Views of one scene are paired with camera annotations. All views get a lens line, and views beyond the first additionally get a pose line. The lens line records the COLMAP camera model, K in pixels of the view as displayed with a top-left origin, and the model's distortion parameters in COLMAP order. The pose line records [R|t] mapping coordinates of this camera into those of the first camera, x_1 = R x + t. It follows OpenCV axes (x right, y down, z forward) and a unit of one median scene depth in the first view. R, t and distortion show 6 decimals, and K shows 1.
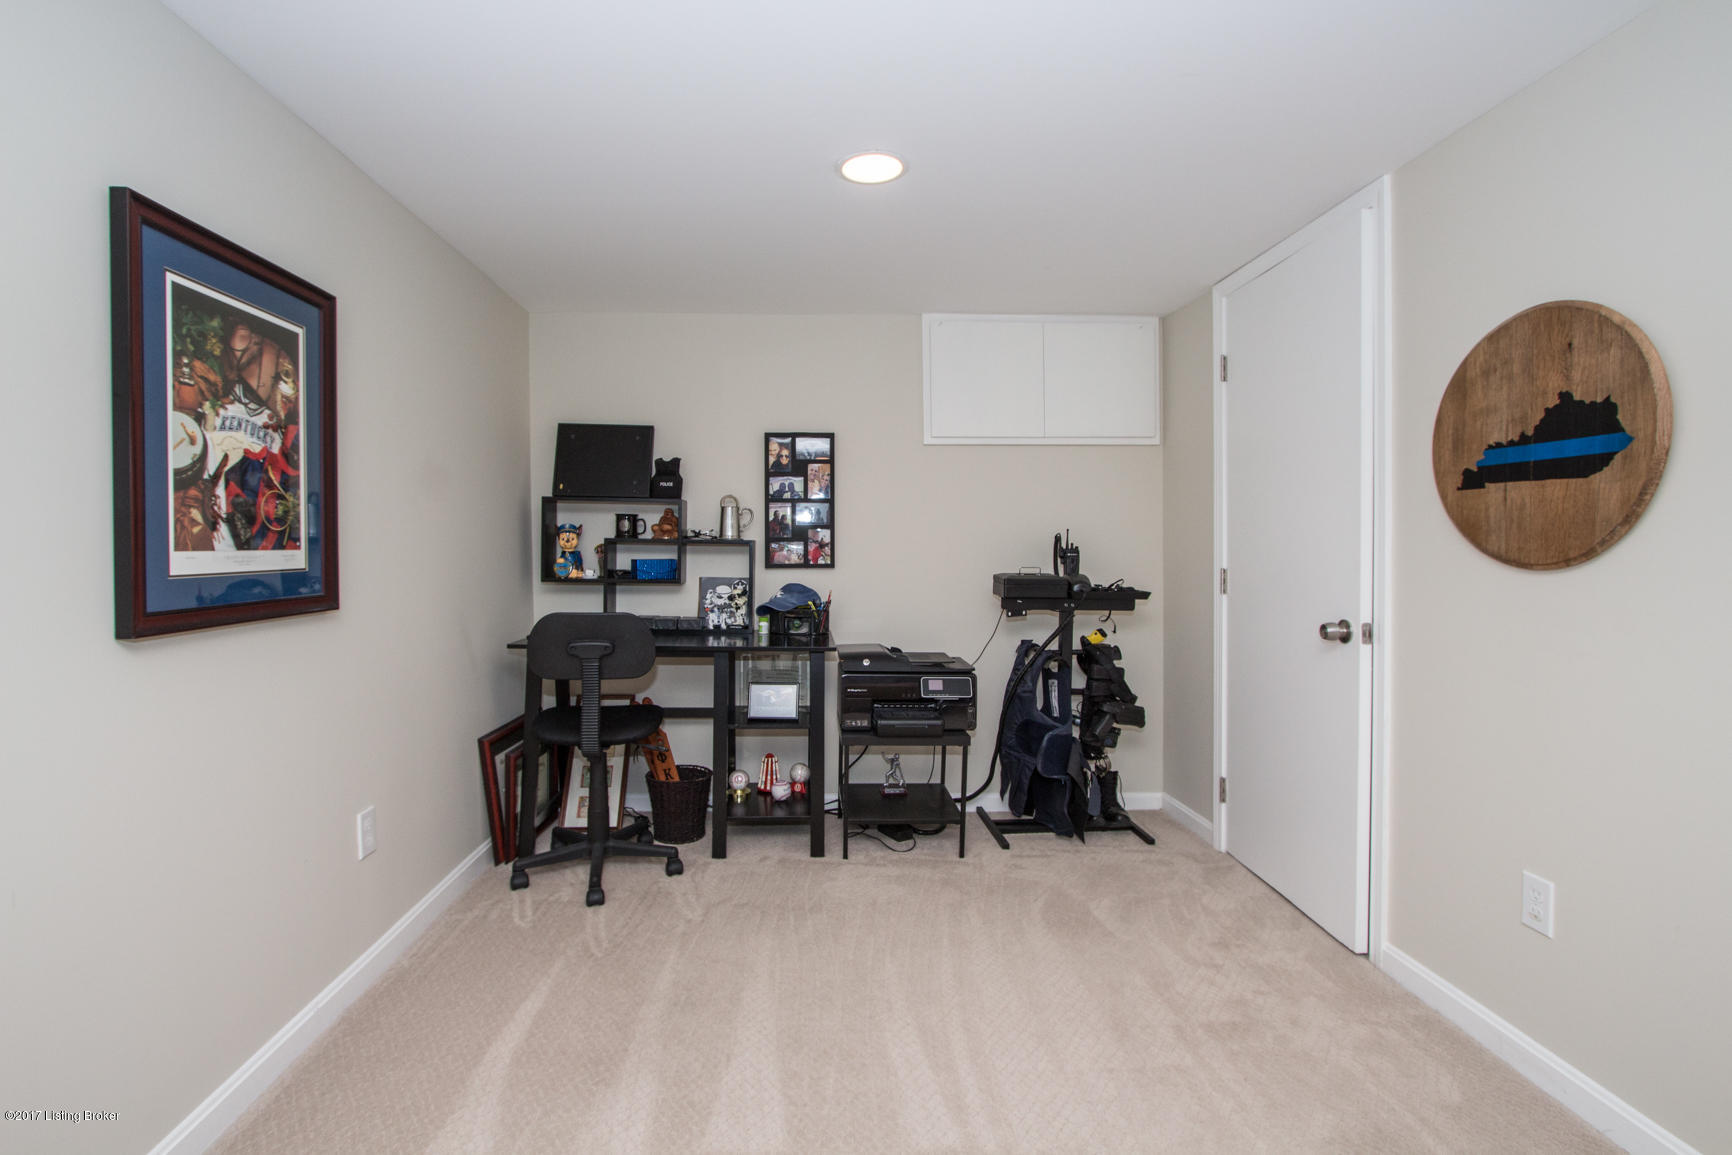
lens RADIAL K [[799.9, 0, 866.4], [0, 799.9, 567.6], [0, 0, 1]] dist [-0.011326, -0.000074]
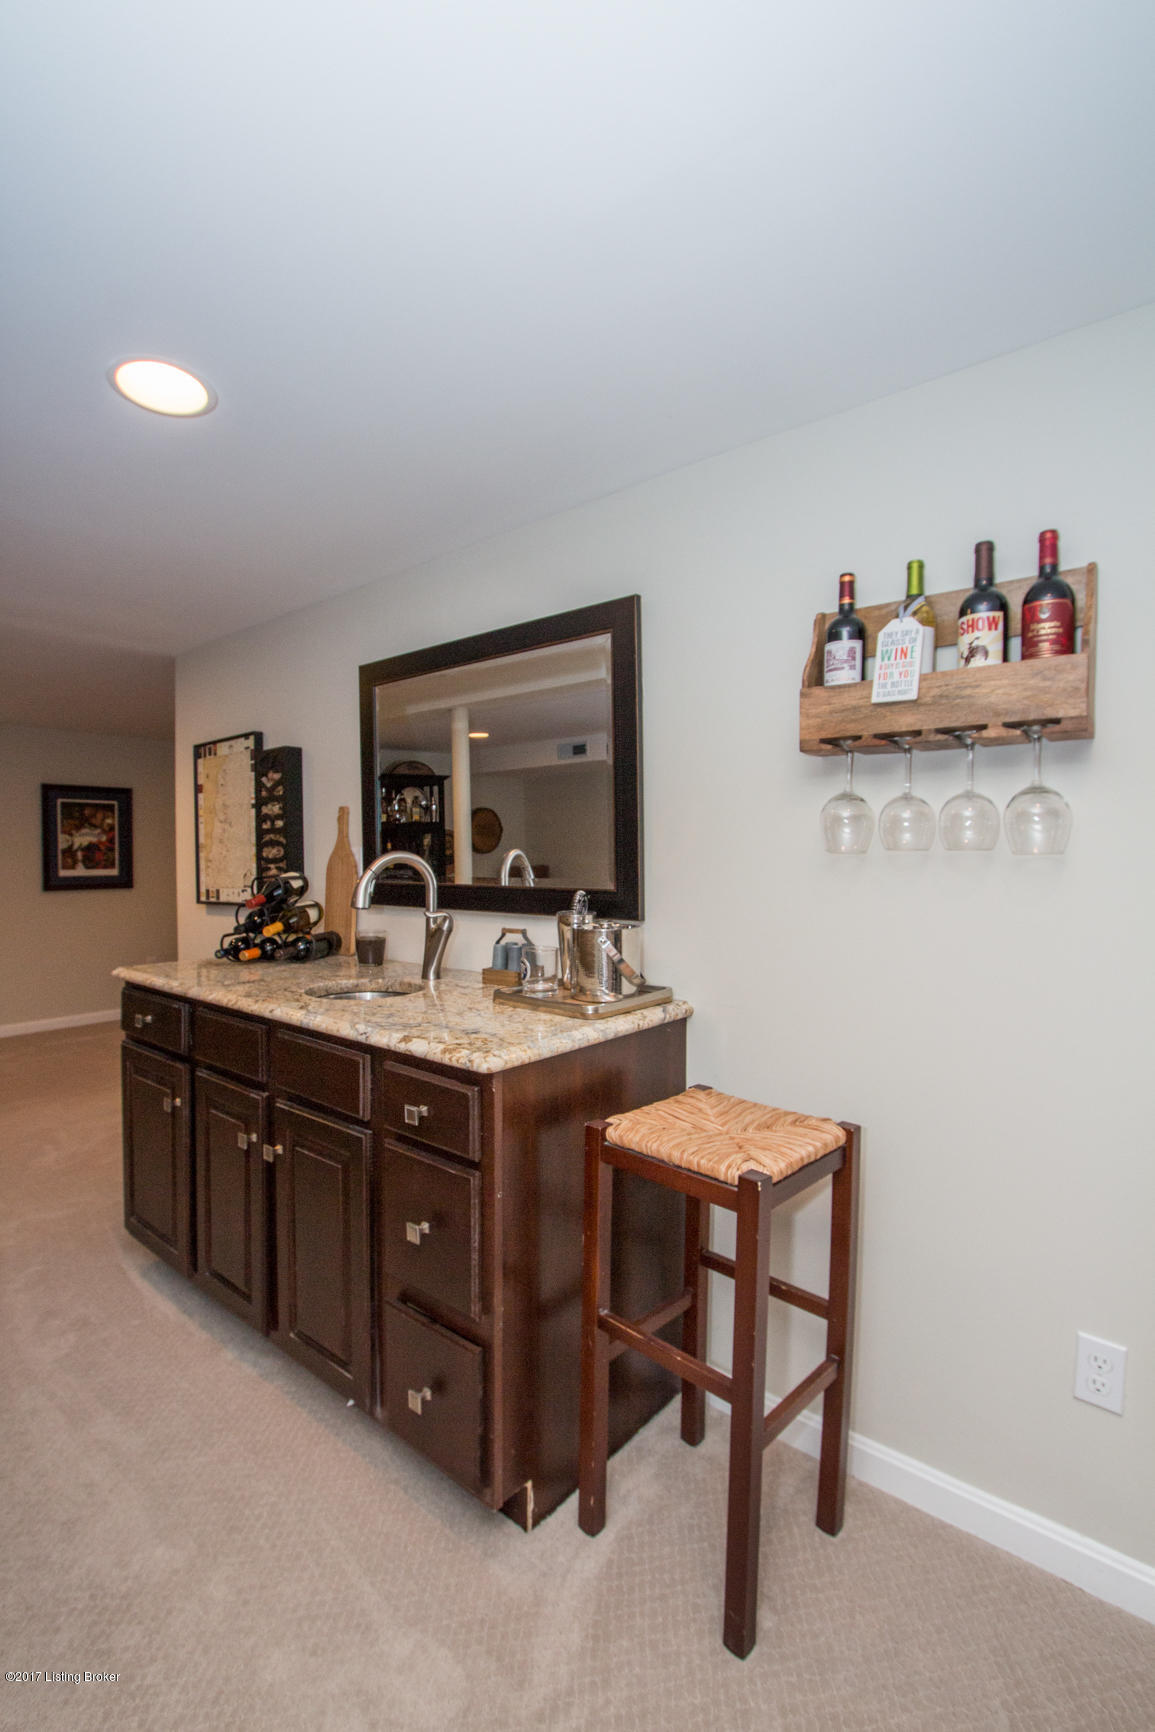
lens RADIAL K [[806.3, 0, 577.5], [0, 806.3, 866.0], [0, 0, 1]] dist [-0.015682, 0.000033]
pose [[0.719990, 0.015323, -0.693815, 1.617726], [-0.019873, 0.999801, 0.001459, -0.042407], [0.693699, 0.012738, 0.720152, -0.034377]]
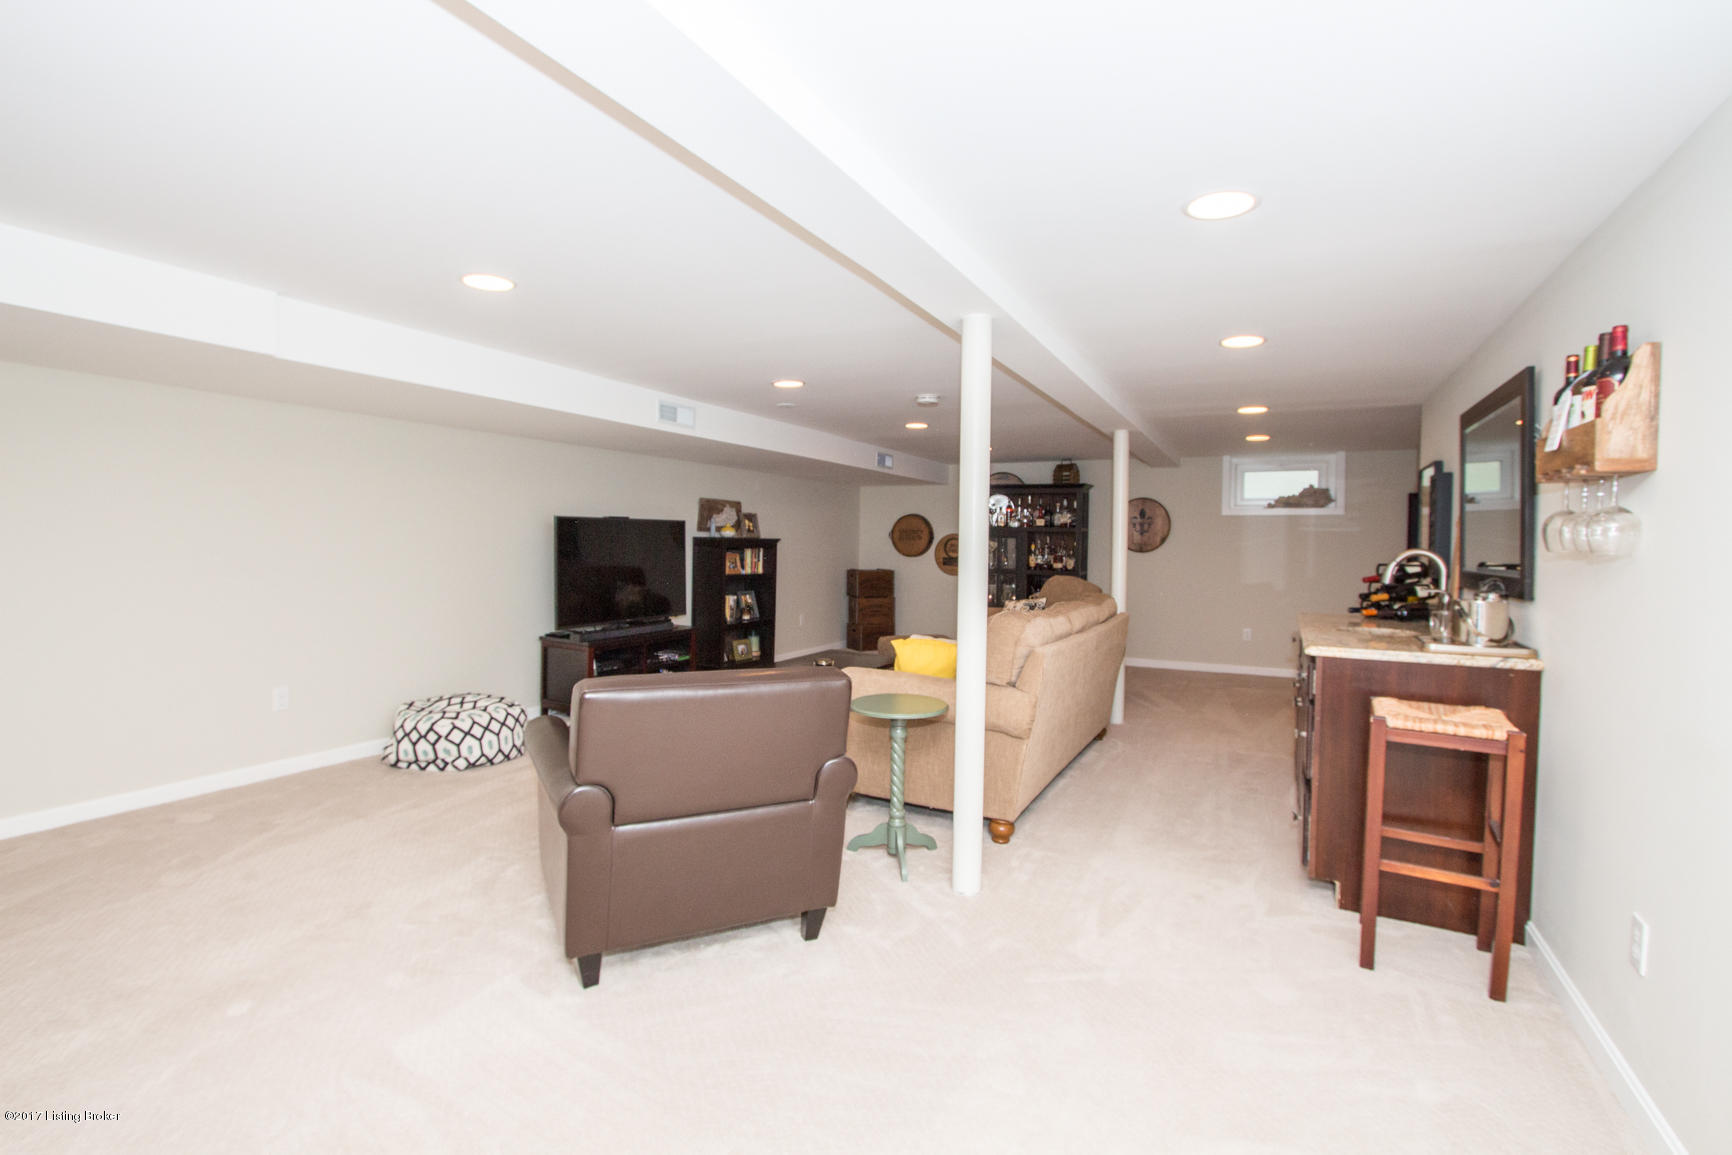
lens RADIAL K [[806.3, 0, 858.7], [0, 806.3, 565.9], [0, 0, 1]] dist [-0.015682, 0.000033]
pose [[-0.516695, 0.026801, -0.855750, 2.292171], [-0.032927, 0.998148, 0.051142, -0.057854], [0.855536, 0.054602, -0.514856, 0.265646]]
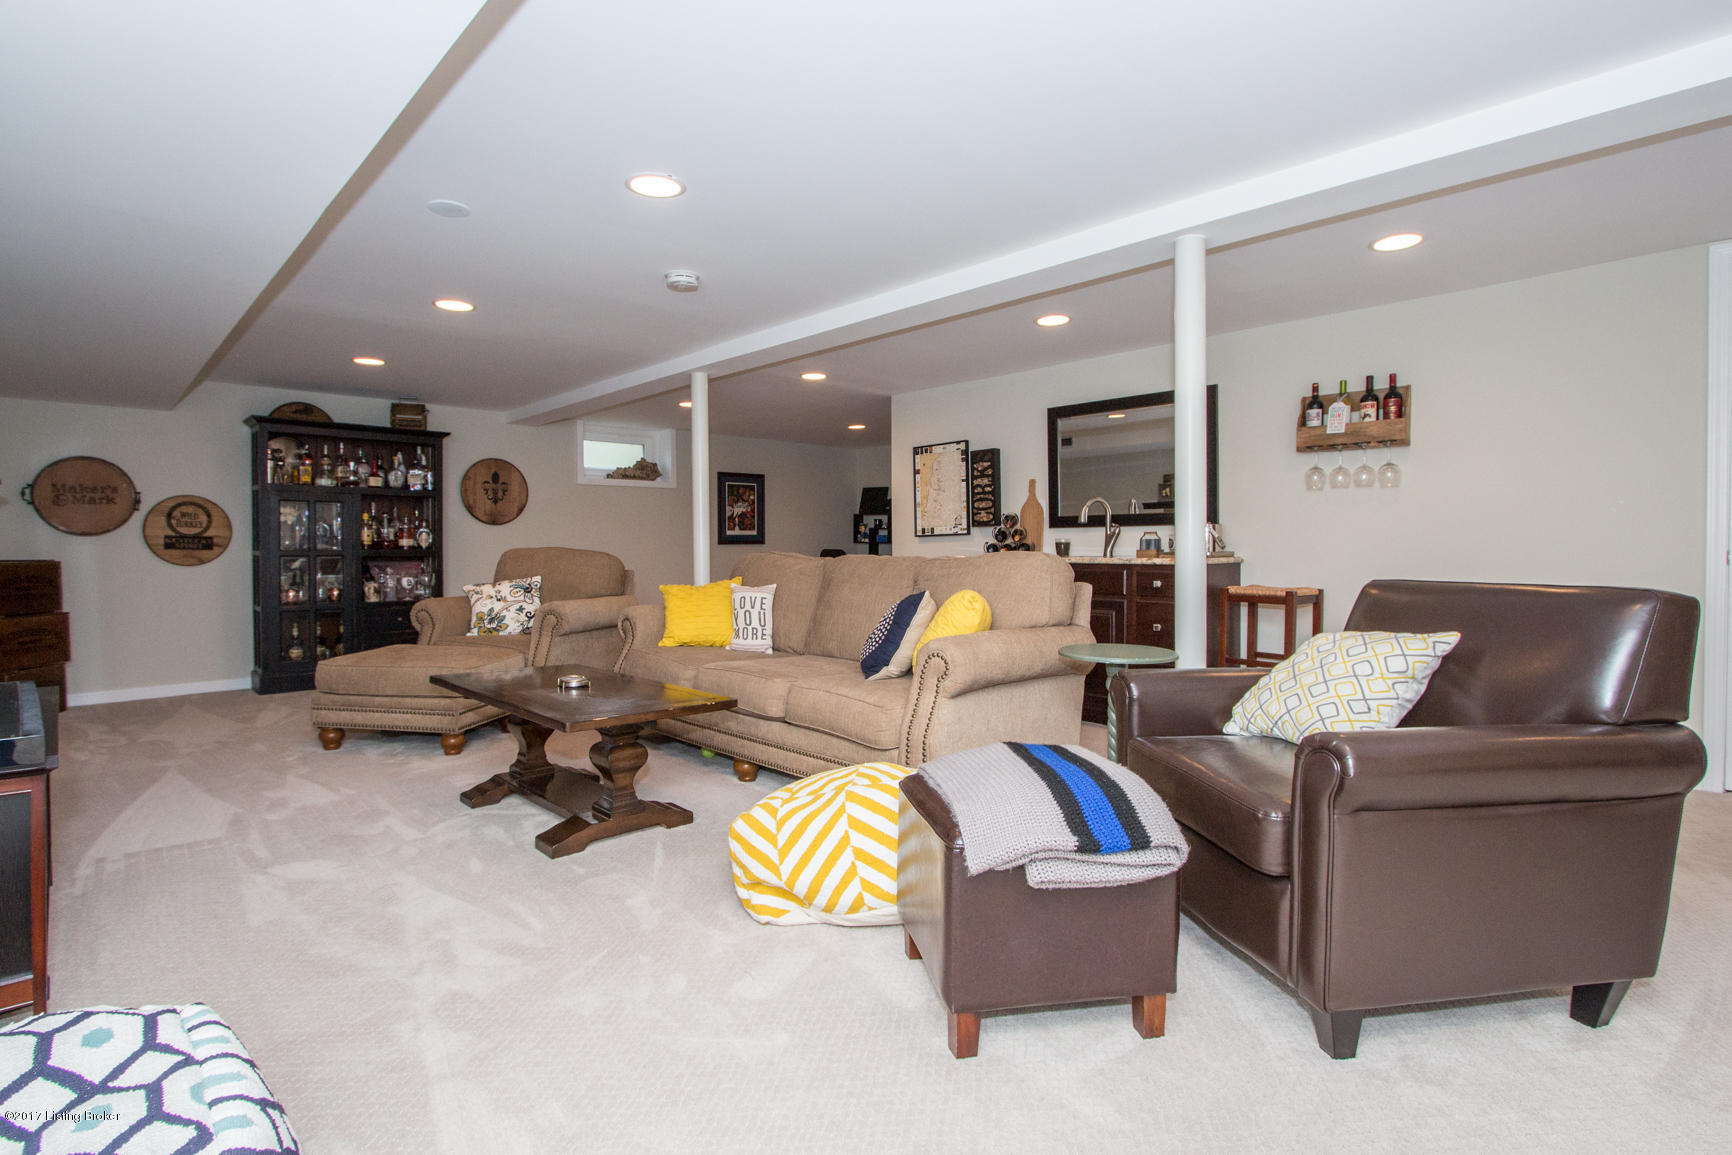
lens RADIAL K [[835.3, 0, 880.5], [0, 835.3, 555.5], [0, 0, 1]] dist [-0.016368, 0.000492]
pose [[0.664754, 0.011109, -0.746980, 1.923861], [-0.017115, 0.999853, -0.000361, 0.063197], [0.746866, 0.013025, 0.664847, -0.961683]]
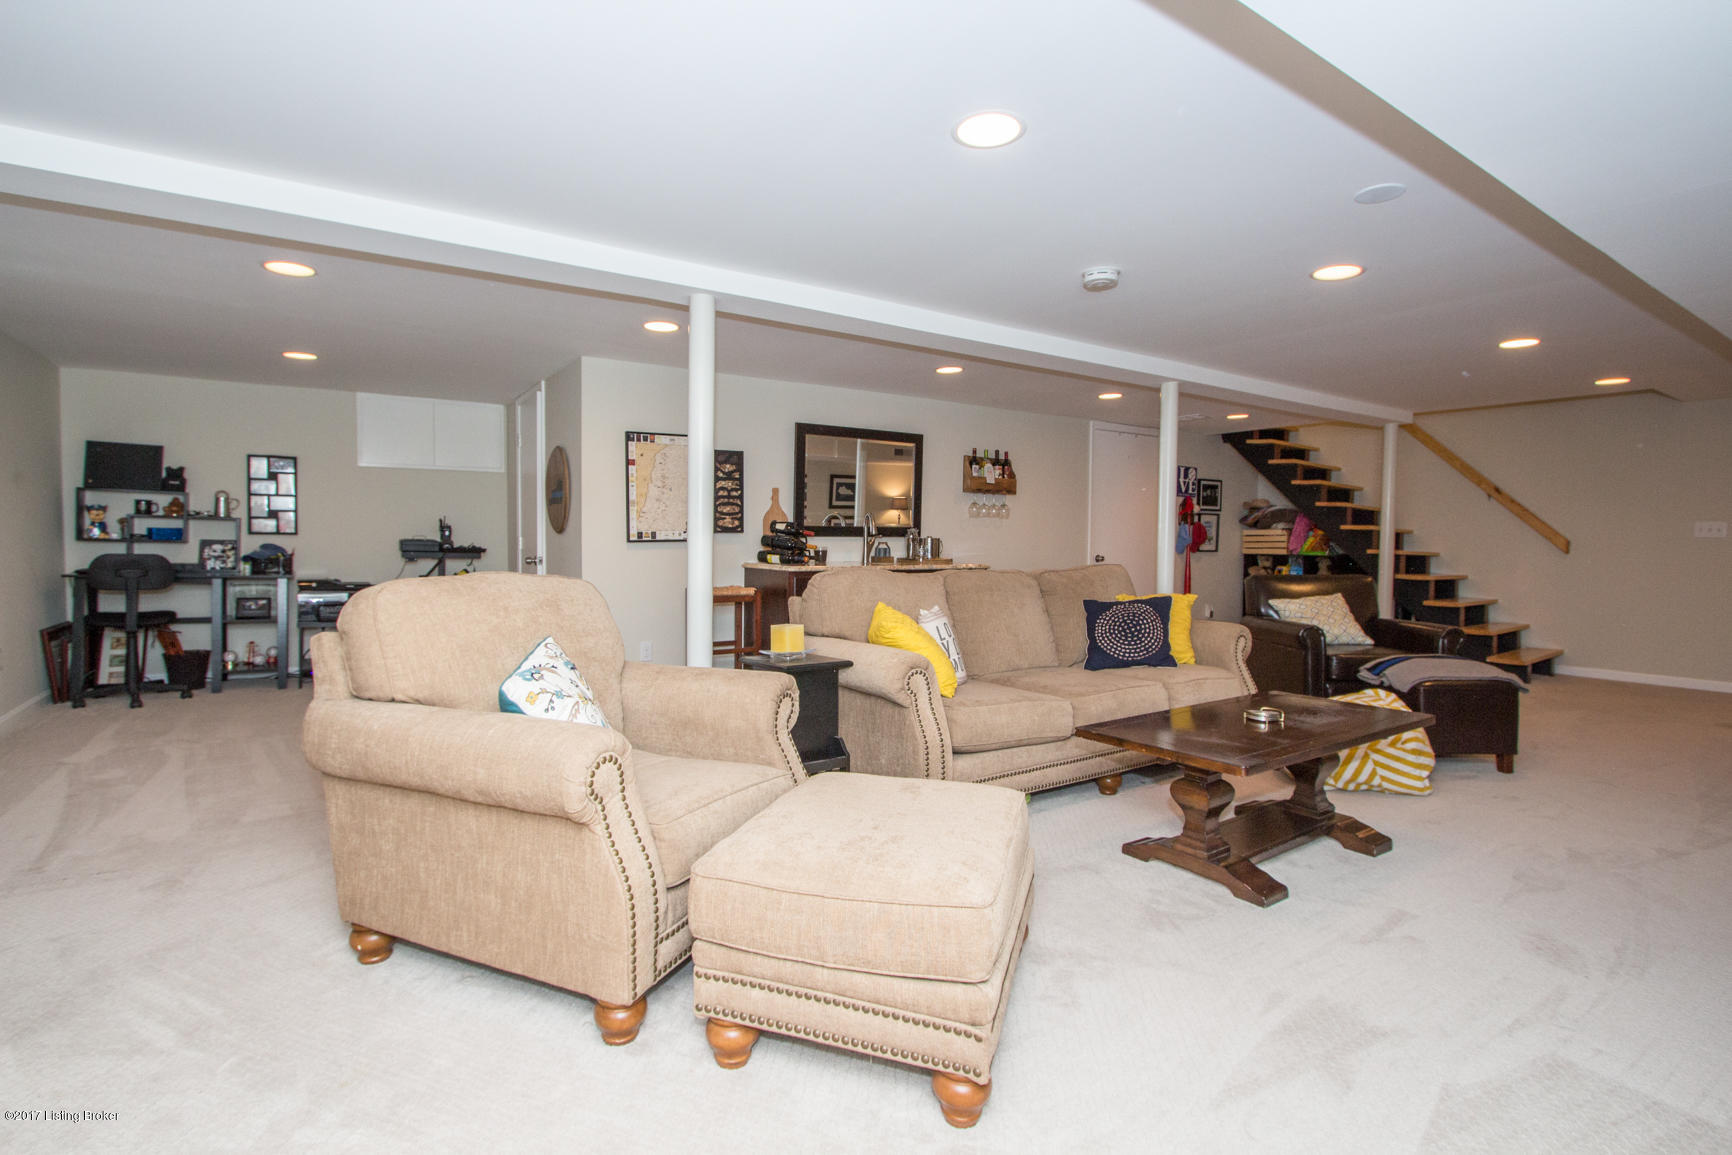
lens RADIAL K [[792.0, 0, 857.2], [0, 792.0, 568.8], [0, 0, 1]] dist [-0.015253, 0.001344]
pose [[0.872834, -0.004658, 0.487996, 0.194547], [-0.004780, 0.999825, 0.018093, 0.038818], [-0.487994, -0.018125, 0.872659, -1.123128]]
